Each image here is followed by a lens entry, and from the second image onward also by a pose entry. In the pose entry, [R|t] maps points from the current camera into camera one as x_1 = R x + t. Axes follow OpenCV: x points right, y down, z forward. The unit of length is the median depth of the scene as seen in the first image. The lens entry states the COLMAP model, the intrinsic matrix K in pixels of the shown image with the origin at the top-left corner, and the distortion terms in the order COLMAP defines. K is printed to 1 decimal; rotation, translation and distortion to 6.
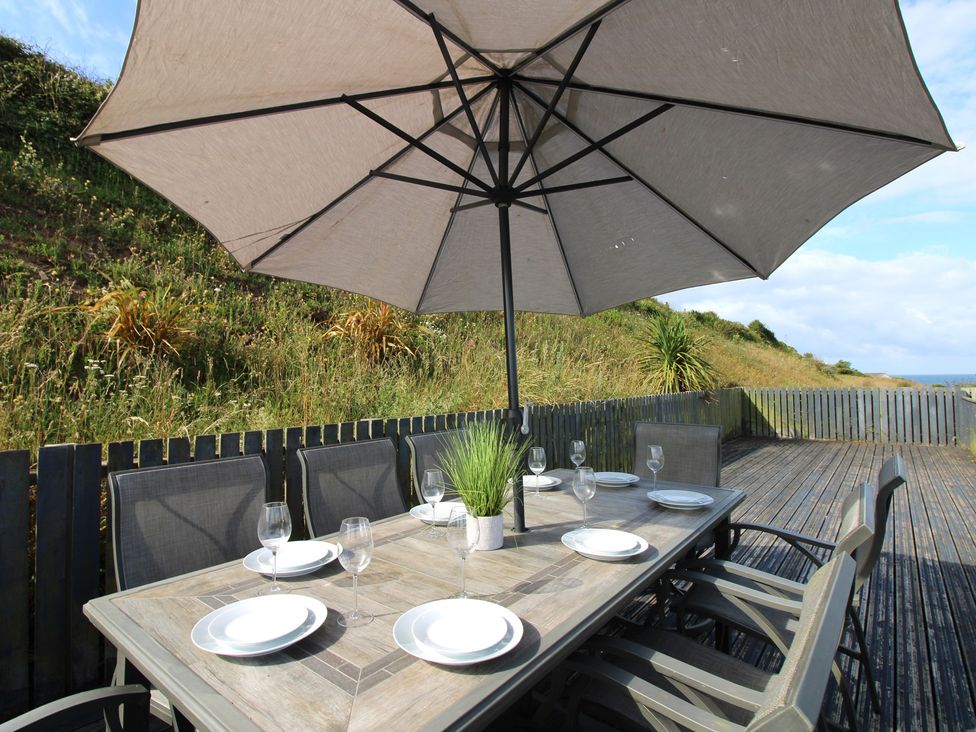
lens RADIAL K [[493.3, 0, 488.9], [0, 493.3, 360.3], [0, 0, 1]] dist [-0.013771, -0.001559]
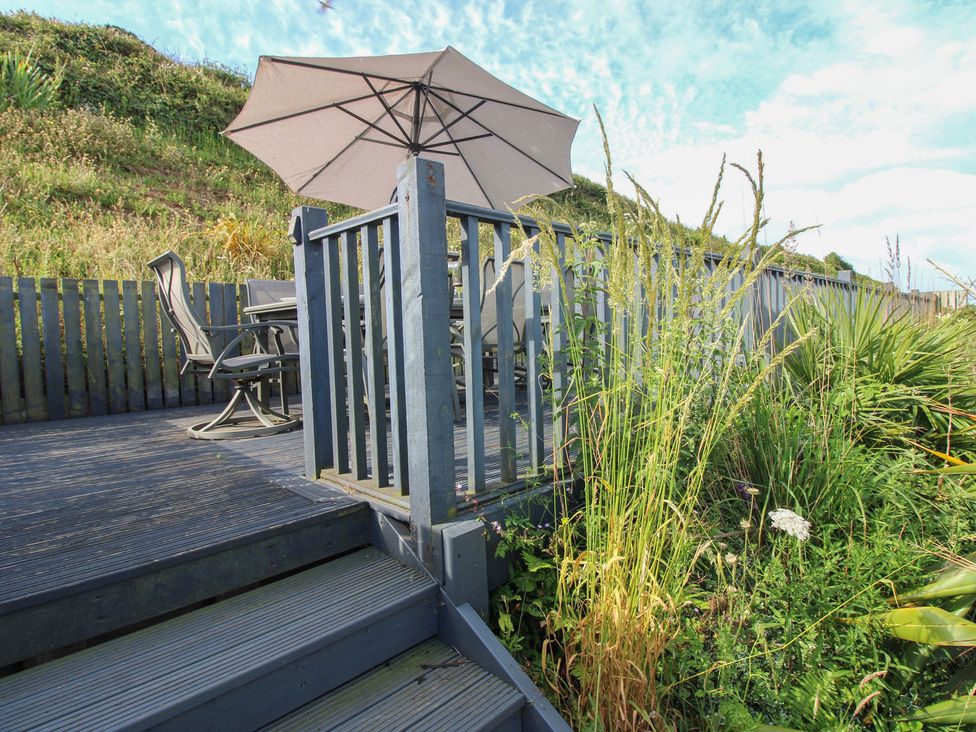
lens RADIAL K [[493.3, 0, 521.8], [0, 493.3, 355.7], [0, 0, 1]] dist [-0.013771, -0.001559]
pose [[0.995985, -0.019829, -0.087297, 0.197300], [0.028273, 0.994923, 0.096583, 0.106779], [0.084939, -0.098664, 0.991489, -0.333355]]
